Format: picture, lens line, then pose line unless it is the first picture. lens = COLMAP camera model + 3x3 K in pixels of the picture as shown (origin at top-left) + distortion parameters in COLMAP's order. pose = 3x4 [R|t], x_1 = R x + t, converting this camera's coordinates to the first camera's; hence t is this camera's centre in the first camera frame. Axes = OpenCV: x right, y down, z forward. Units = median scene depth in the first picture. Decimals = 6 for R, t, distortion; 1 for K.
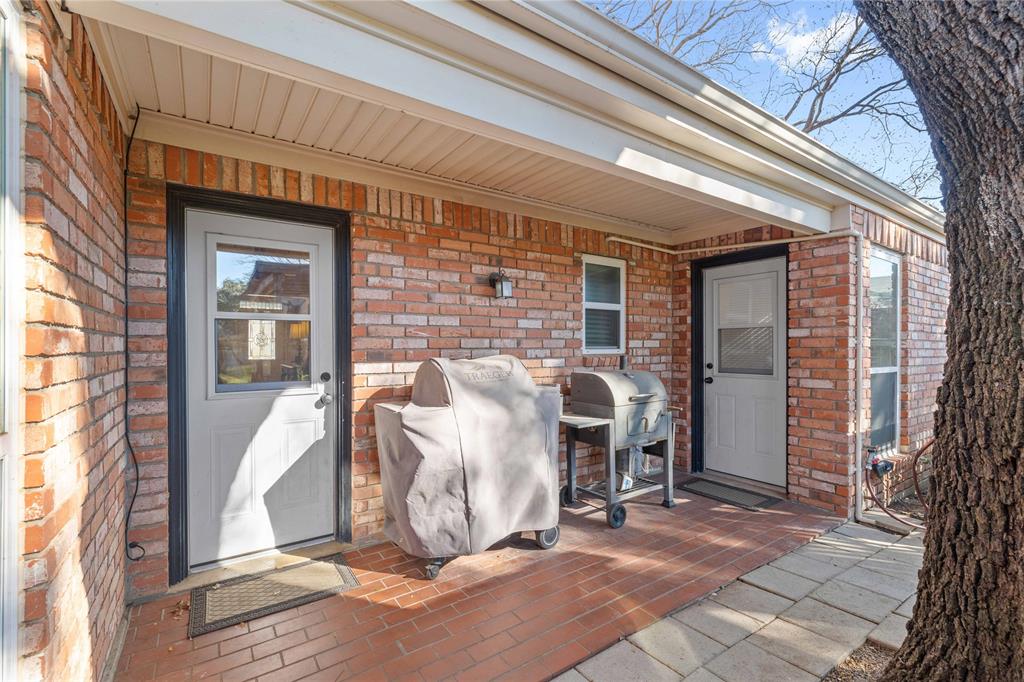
lens RADIAL K [[441.7, 0, 505.8], [0, 441.7, 346.1], [0, 0, 1]] dist [-0.001277, 0.000023]
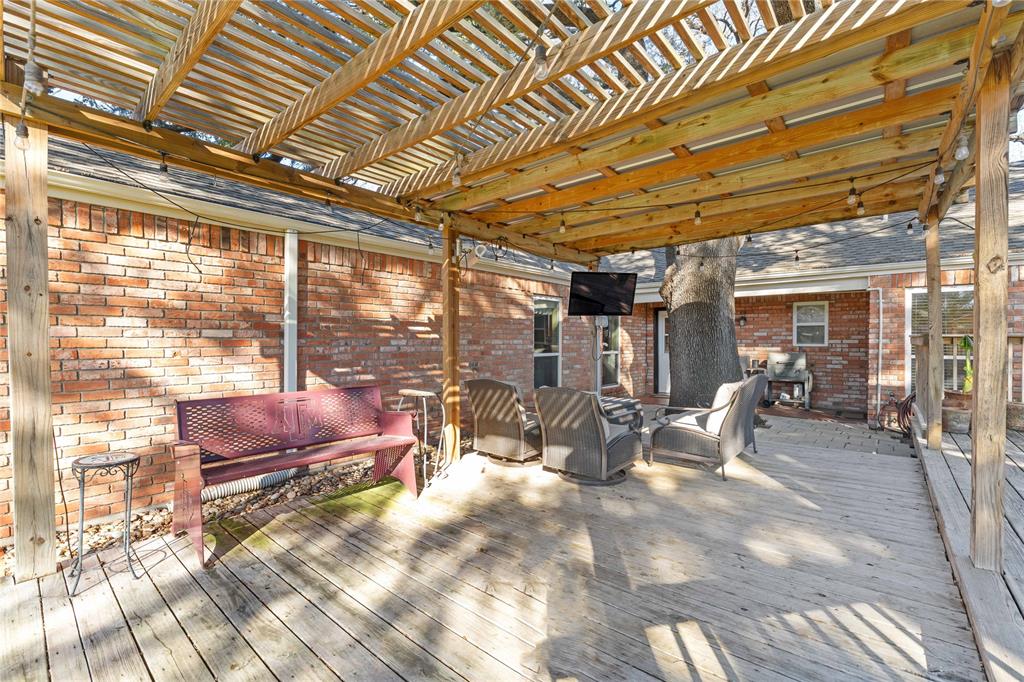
lens RADIAL K [[441.7, 0, 503.0], [0, 441.7, 340.5], [0, 0, 1]] dist [-0.001277, 0.000023]
pose [[0.261547, -0.001337, -0.965190, 2.013291], [-0.003412, 0.999992, -0.002310, -0.000359], [0.965185, 0.003898, 0.261540, -1.068799]]
